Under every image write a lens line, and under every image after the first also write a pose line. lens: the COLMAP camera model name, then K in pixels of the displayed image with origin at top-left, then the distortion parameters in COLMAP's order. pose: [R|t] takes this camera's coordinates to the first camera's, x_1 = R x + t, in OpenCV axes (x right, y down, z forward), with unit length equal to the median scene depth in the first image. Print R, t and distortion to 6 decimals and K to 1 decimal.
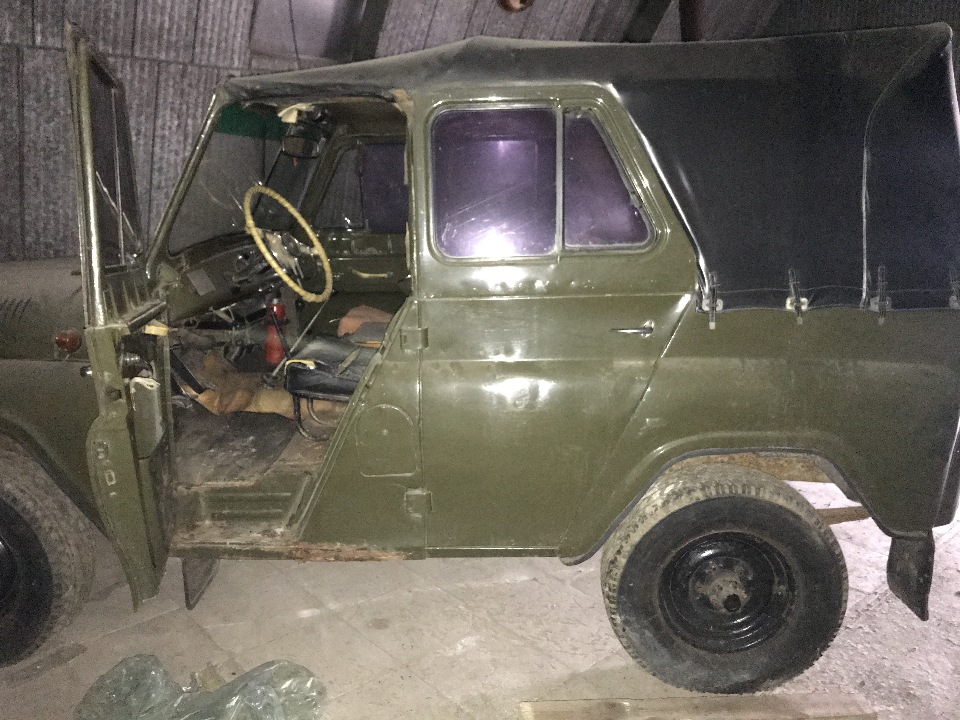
lens RADIAL K [[798.7, 0, 481.5], [0, 798.7, 357.7], [0, 0, 1]] dist [0.004137, 0.004816]
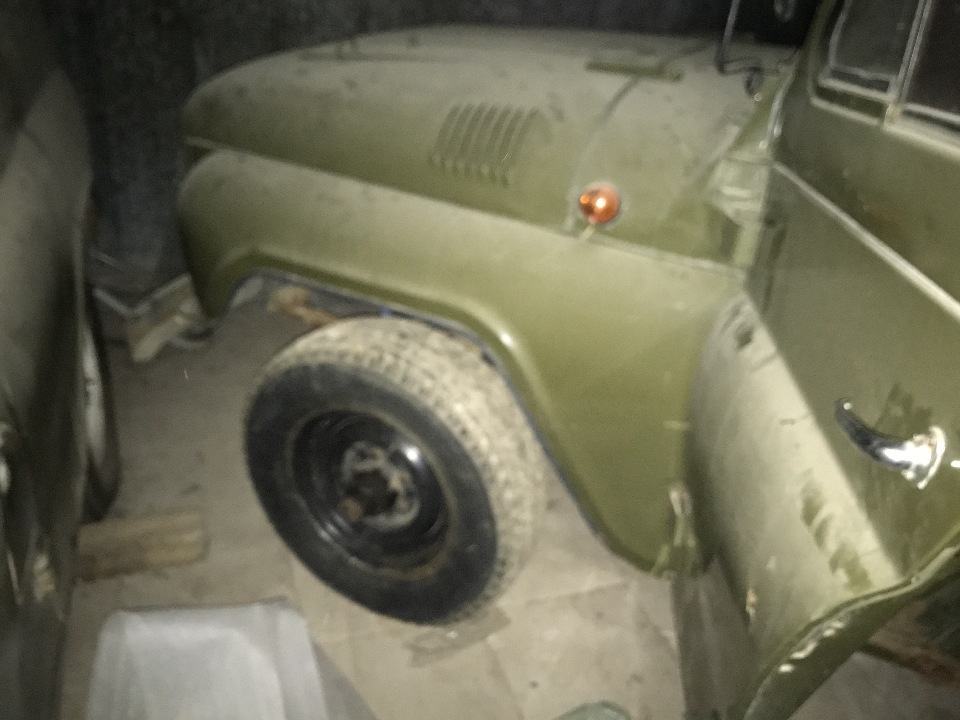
lens RADIAL K [[798.7, 0, 479.6], [0, 798.7, 360.9], [0, 0, 1]] dist [0.004137, 0.004816]
pose [[0.894206, 0.216619, -0.391755, -0.323842], [-0.128112, 0.962356, 0.239706, -0.034013], [0.428933, -0.164158, 0.888296, 0.429470]]
